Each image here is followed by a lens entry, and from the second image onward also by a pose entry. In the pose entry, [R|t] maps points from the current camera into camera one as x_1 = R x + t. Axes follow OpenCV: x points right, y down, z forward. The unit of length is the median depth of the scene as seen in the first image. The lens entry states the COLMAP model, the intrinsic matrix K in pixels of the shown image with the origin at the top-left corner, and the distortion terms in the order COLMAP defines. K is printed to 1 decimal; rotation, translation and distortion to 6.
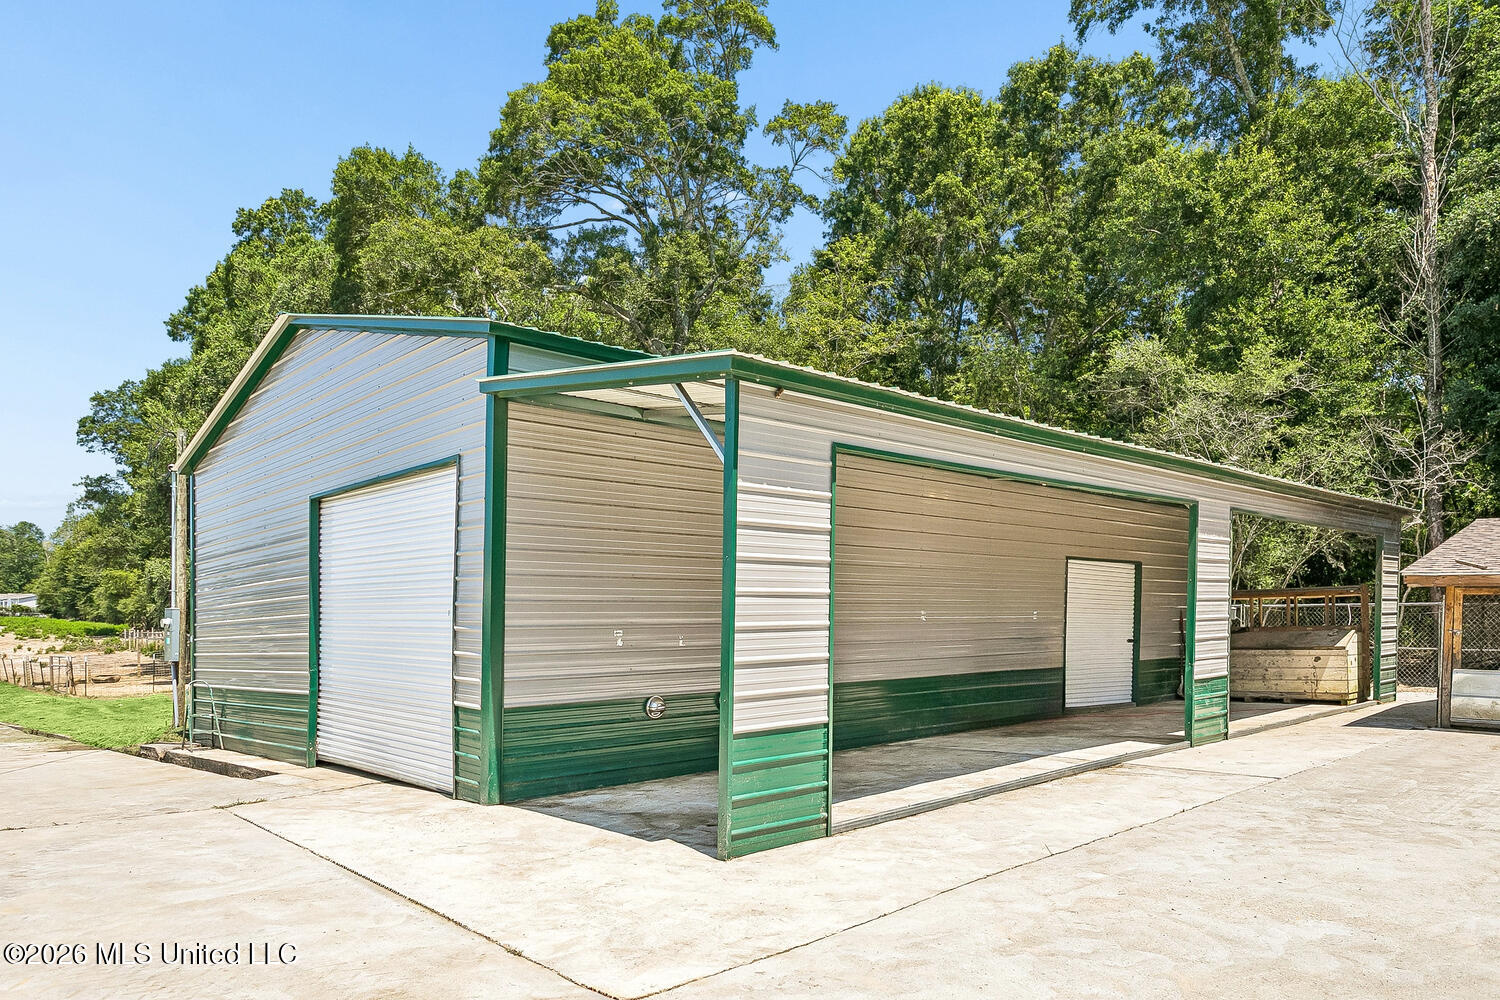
lens RADIAL K [[1008.2, 0, 732.5], [0, 1008.2, 634.4], [0, 0, 1]] dist [-0.006506, 0.000748]
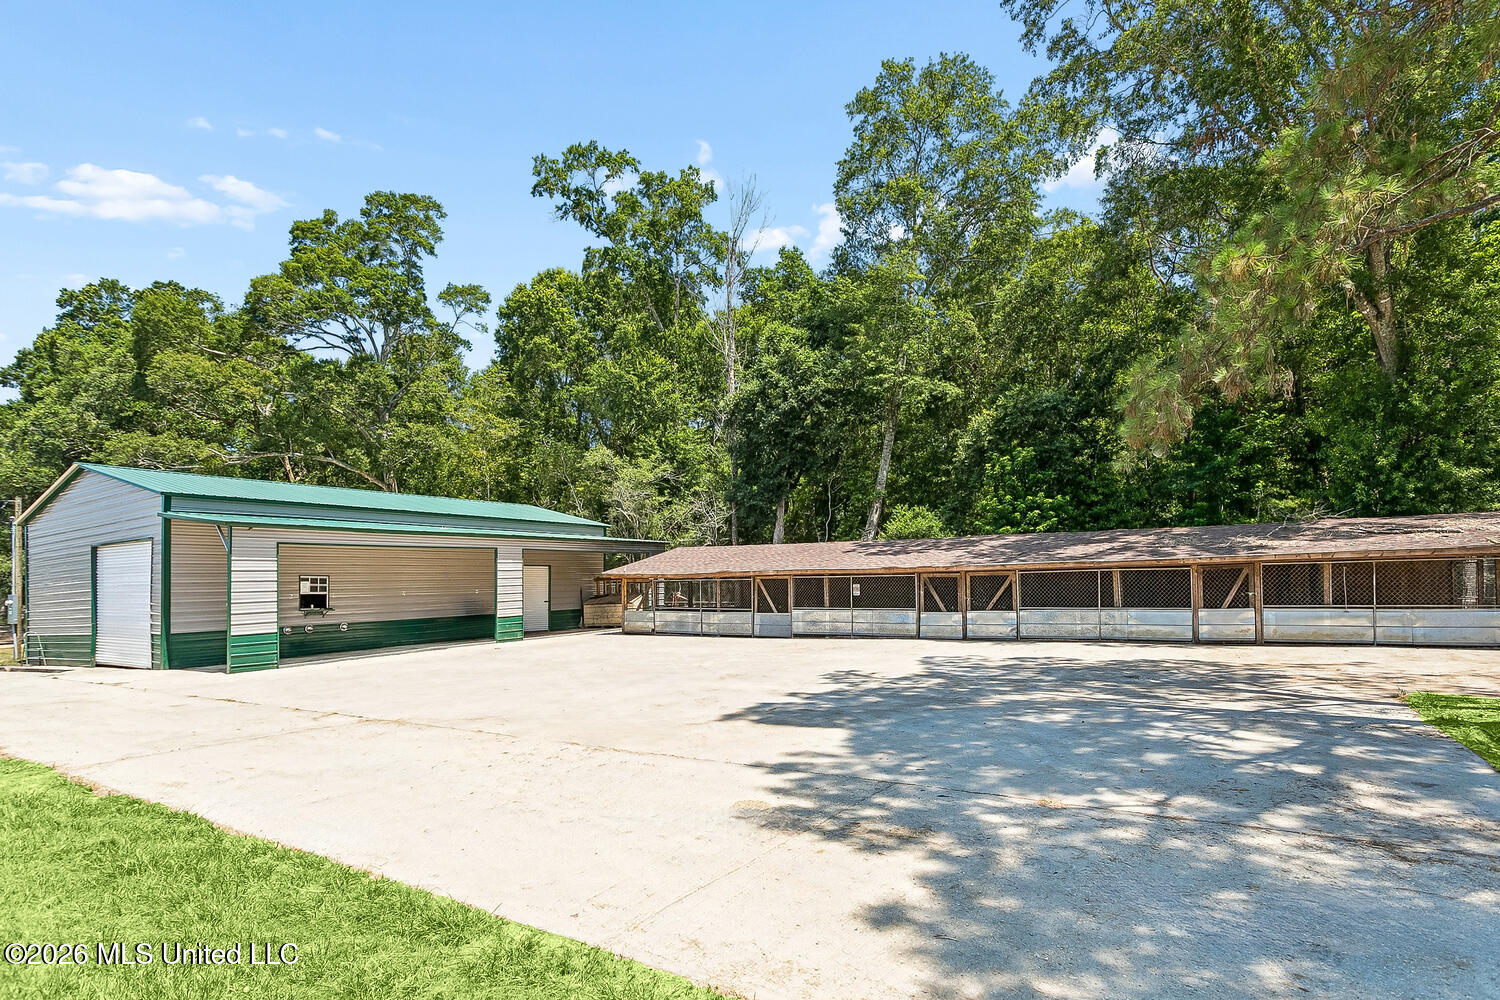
lens RADIAL K [[745.9, 0, 719.9], [0, 745.9, 584.3], [0, 0, 1]] dist [0.000192, 0.001522]
pose [[0.966168, -0.015451, 0.257449, 0.157693], [0.019875, 0.999696, -0.014593, 0.000105], [-0.257145, 0.019216, 0.966182, -0.301396]]
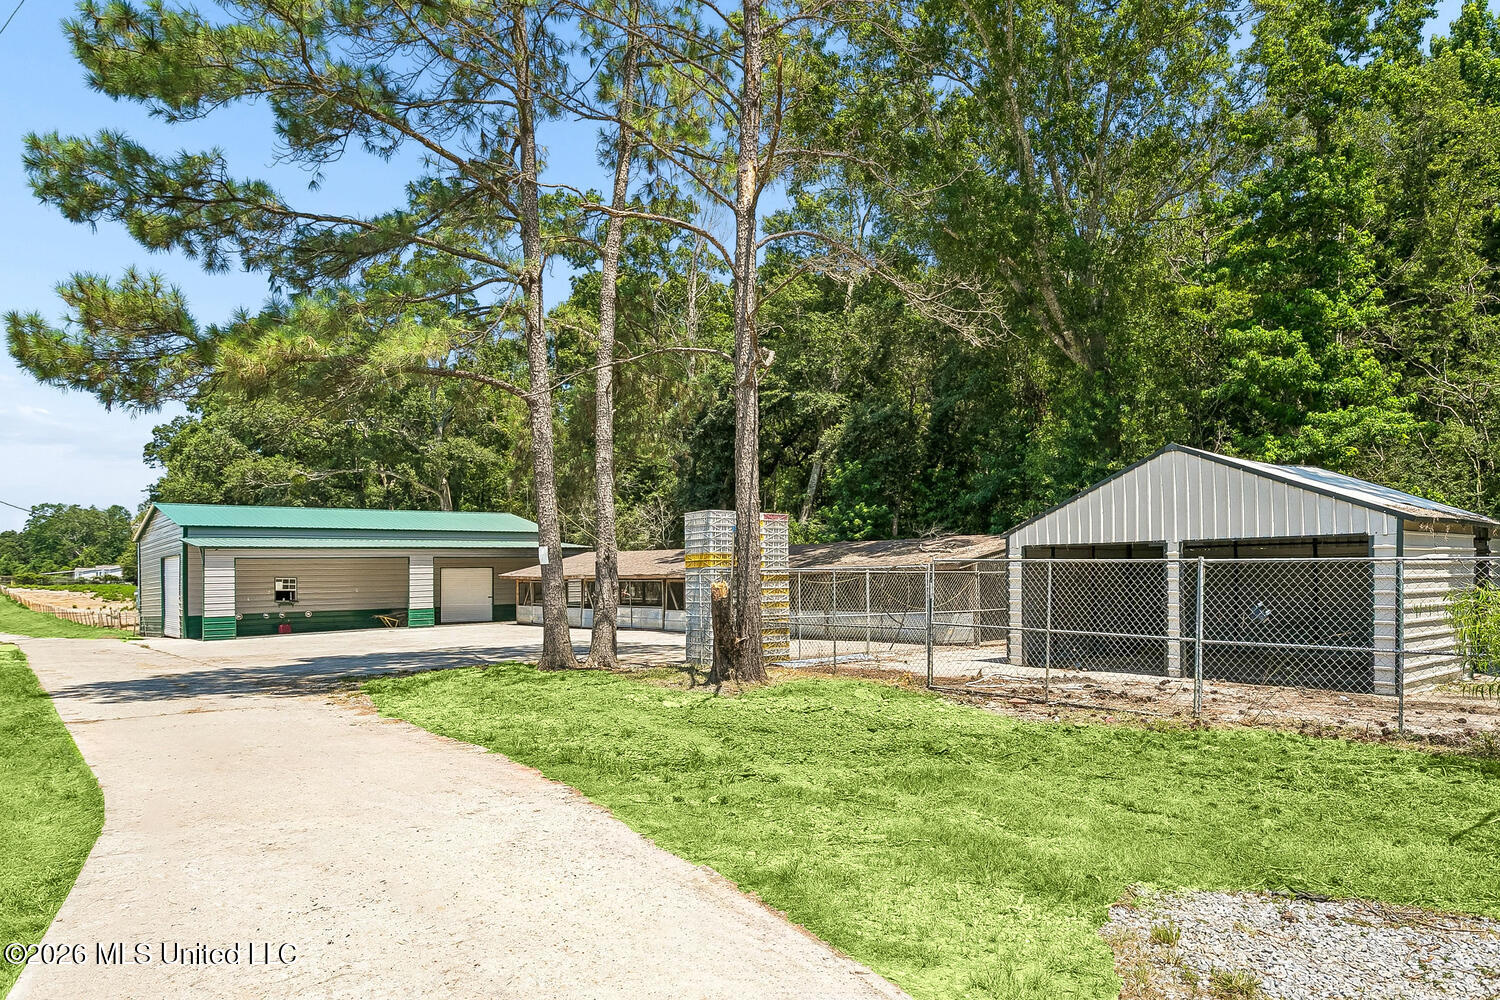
lens RADIAL K [[892.7, 0, 694.1], [0, 892.7, 589.2], [0, 0, 1]] dist [-0.003368, -0.000333]
pose [[0.999068, -0.012726, -0.041255, 0.471855], [0.012691, 0.999919, -0.001103, -0.001651], [0.041266, 0.000578, 0.999148, -0.605831]]
